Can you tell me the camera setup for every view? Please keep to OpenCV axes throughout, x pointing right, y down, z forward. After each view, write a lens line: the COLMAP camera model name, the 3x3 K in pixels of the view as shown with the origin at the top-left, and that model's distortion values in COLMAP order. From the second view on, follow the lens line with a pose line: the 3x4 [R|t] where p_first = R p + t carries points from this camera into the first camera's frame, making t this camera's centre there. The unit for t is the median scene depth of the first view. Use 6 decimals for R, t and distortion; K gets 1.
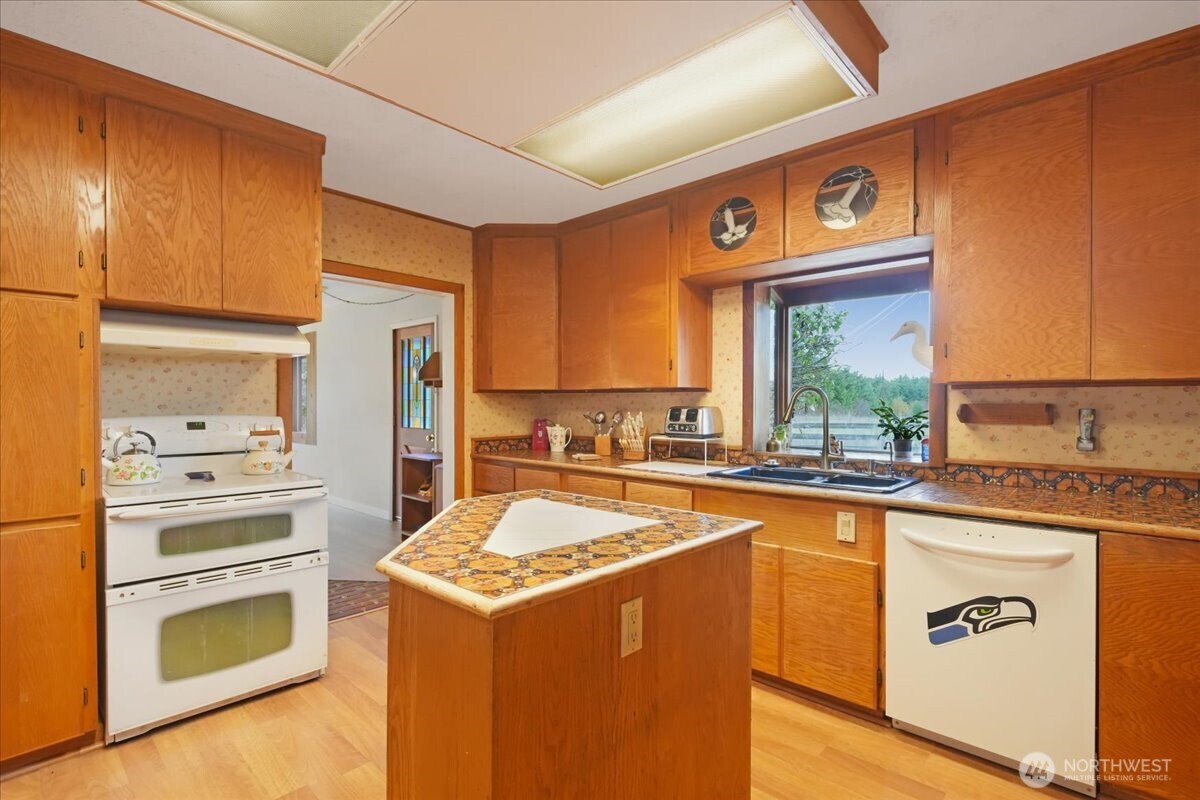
lens RADIAL K [[560.0, 0, 577.1], [0, 560.0, 408.4], [0, 0, 1]] dist [-0.004414, -0.002086]
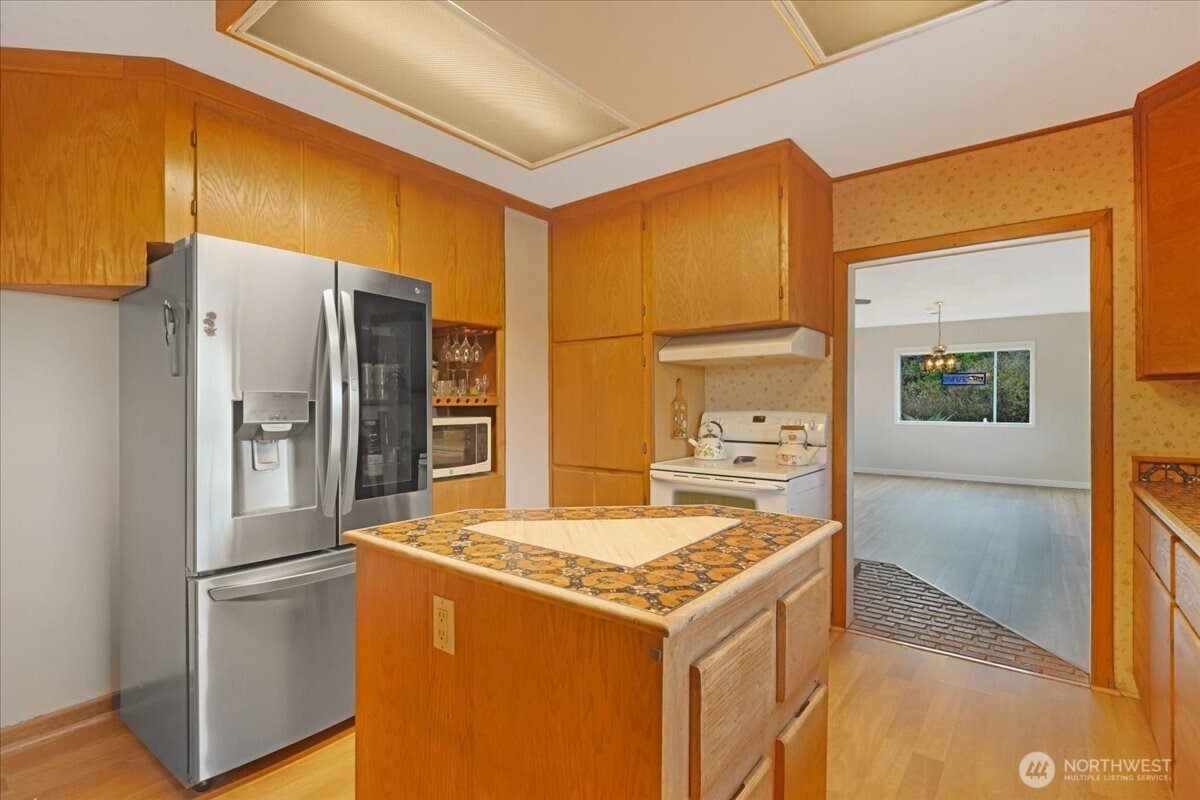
lens RADIAL K [[560.0, 0, 597.9], [0, 560.0, 401.2], [0, 0, 1]] dist [-0.004414, -0.002086]
pose [[0.106369, -0.002943, -0.994322, 0.470402], [-0.003802, 0.999987, -0.003366, -0.002625], [0.994319, 0.004139, 0.106356, 0.489196]]
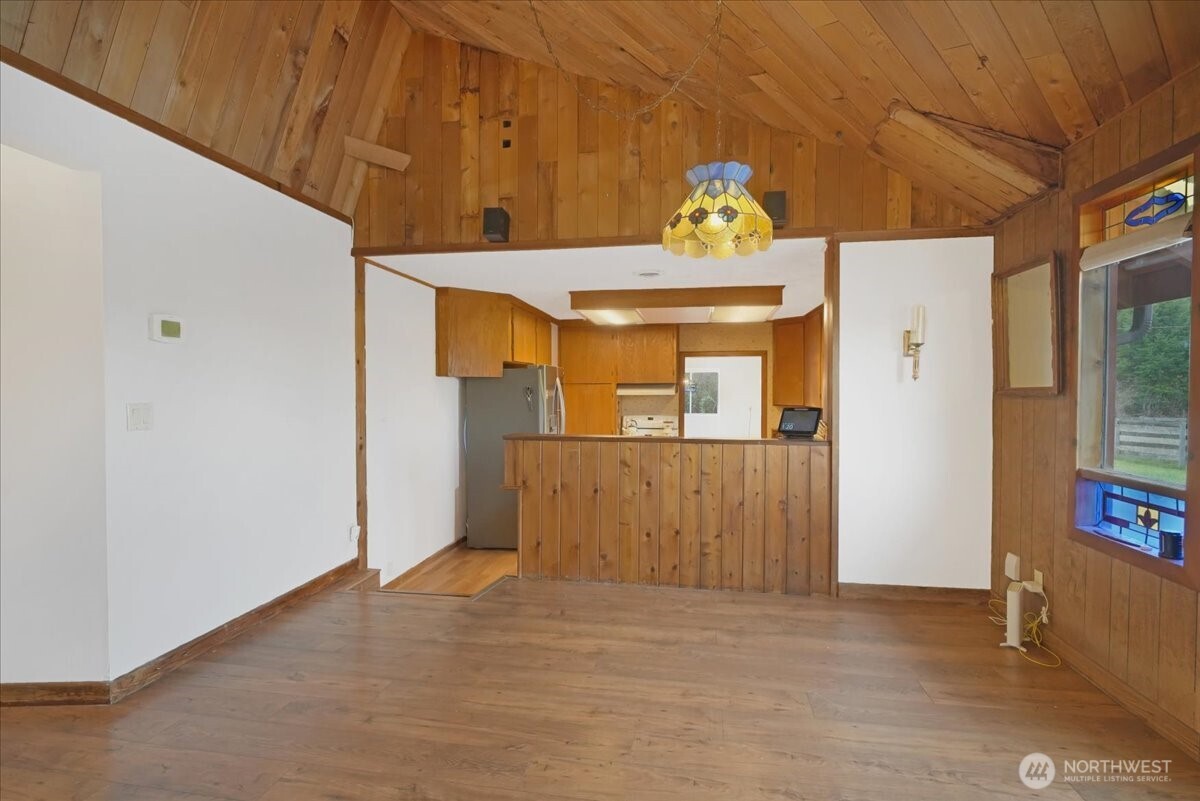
lens RADIAL K [[560.0, 0, 594.5], [0, 560.0, 397.1], [0, 0, 1]] dist [-0.004414, -0.002086]
pose [[0.563521, 0.013253, -0.825995, 1.436624], [-0.004940, 0.999907, 0.012673, -0.107443], [0.826087, -0.003061, 0.563534, -0.803721]]
